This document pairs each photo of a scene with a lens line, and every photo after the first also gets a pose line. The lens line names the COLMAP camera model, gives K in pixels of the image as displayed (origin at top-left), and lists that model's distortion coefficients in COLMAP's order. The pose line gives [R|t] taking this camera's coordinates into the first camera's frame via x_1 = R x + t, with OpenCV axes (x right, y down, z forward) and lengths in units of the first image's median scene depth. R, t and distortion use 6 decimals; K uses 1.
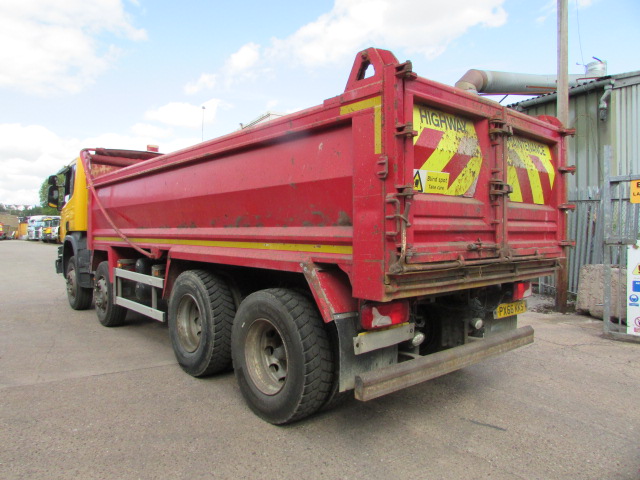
lens RADIAL K [[452.0, 0, 320.0], [0, 452.0, 240.0], [0, 0, 1]] dist [-0.008009, -0.003009]
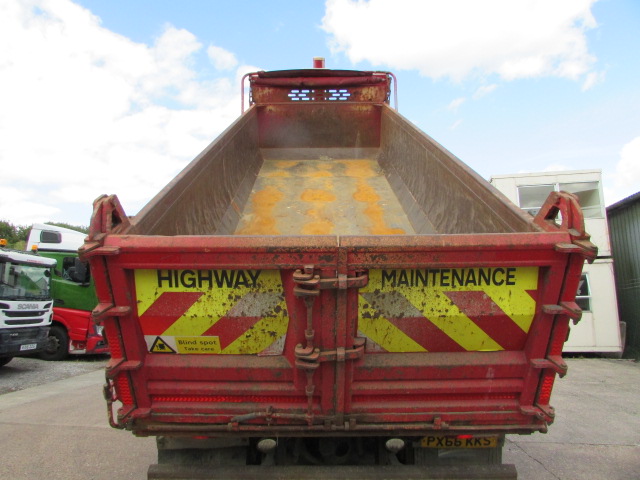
lens RADIAL K [[444.3, 0, 320.0], [0, 444.3, 240.0], [0, 0, 1]] dist [-0.008226, -0.003107]
pose [[0.757752, 0.266563, -0.595614, 0.832704], [-0.015959, 0.920056, 0.391461, -0.606406], [0.652347, -0.287125, 0.701429, 0.592515]]
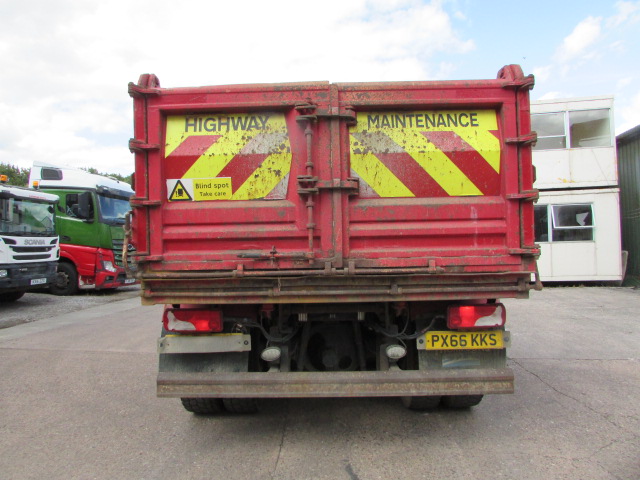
lens RADIAL K [[459.4, 0, 329.2], [0, 459.4, 241.0], [0, 0, 1]] dist [-0.002220, 0.002135]
pose [[0.752731, -0.017068, -0.658107, 1.041609], [0.008063, 0.999828, -0.016707, 0.003036], [0.658279, 0.007270, 0.752739, 0.403687]]
